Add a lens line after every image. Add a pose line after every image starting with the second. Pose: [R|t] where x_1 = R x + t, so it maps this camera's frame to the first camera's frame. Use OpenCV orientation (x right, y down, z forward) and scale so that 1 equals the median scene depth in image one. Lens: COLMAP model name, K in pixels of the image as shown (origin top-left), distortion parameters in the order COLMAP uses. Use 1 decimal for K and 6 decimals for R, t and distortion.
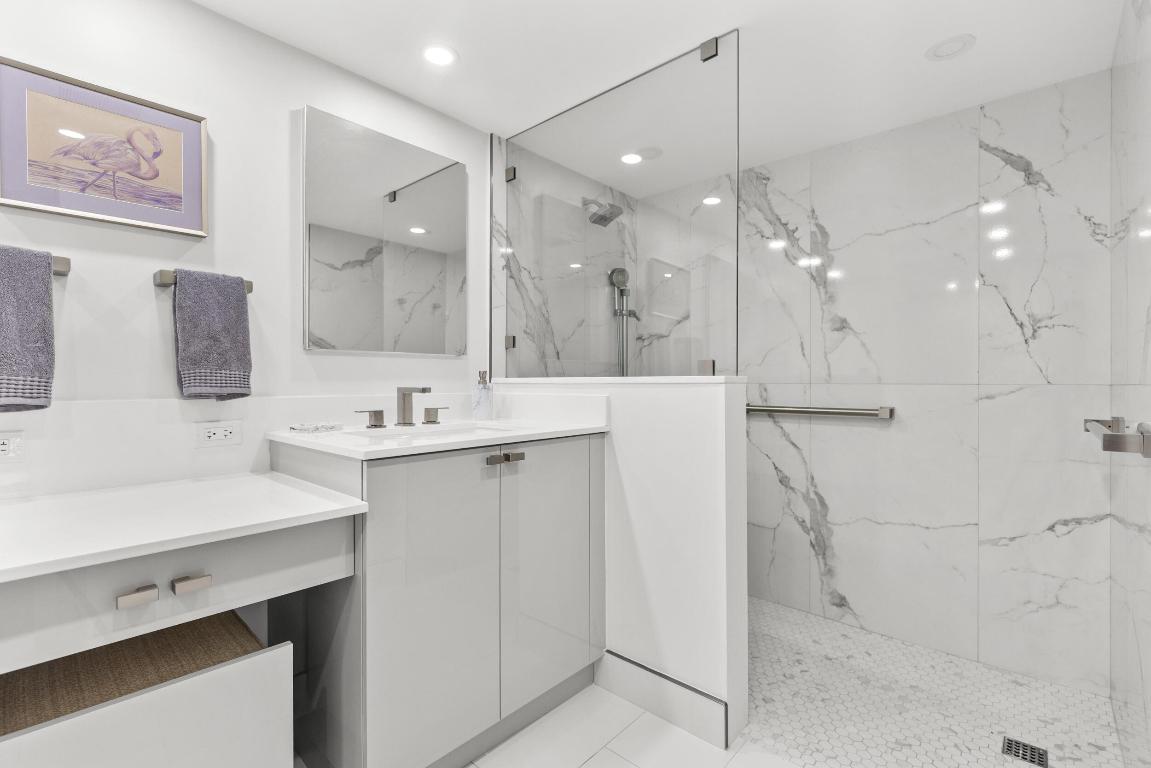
lens RADIAL K [[526.2, 0, 572.8], [0, 526.2, 380.8], [0, 0, 1]] dist [0.007108, -0.000578]
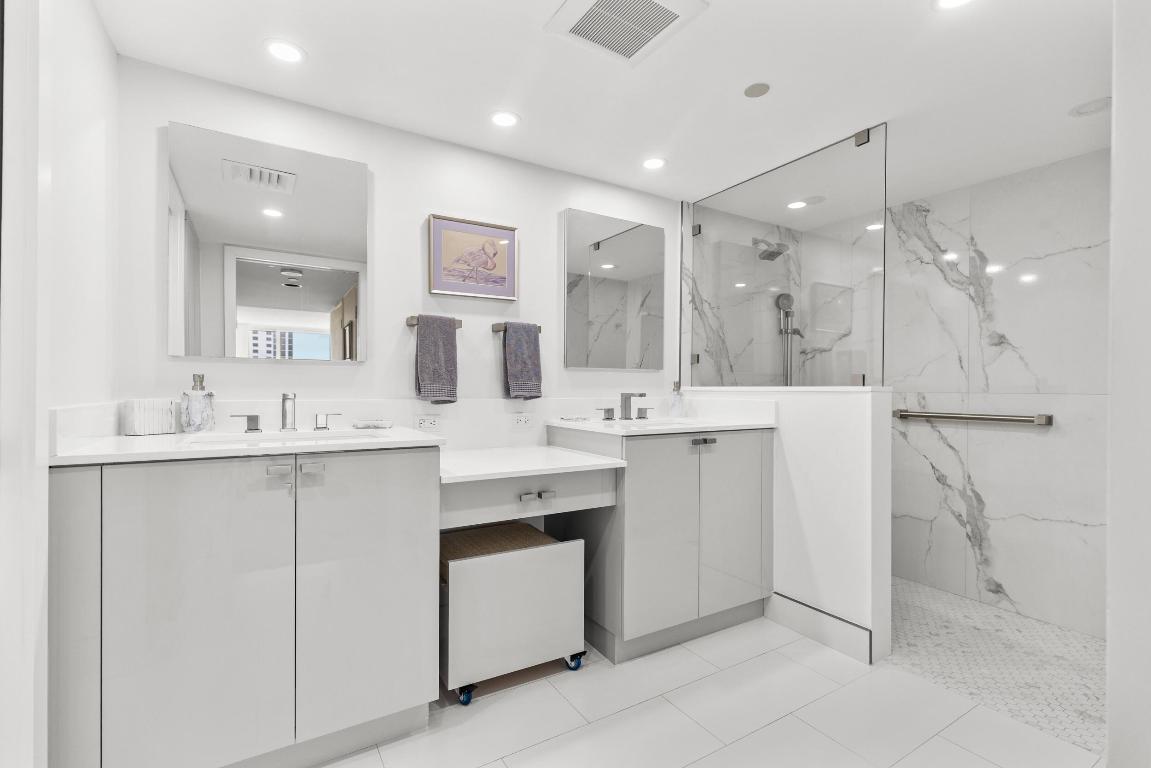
lens RADIAL K [[526.2, 0, 573.0], [0, 526.2, 391.3], [0, 0, 1]] dist [0.007108, -0.000578]
pose [[0.959258, 0.006979, -0.282447, -0.048546], [-0.005381, 0.999965, 0.006431, -0.001019], [0.282482, -0.004649, 0.959261, -0.404810]]
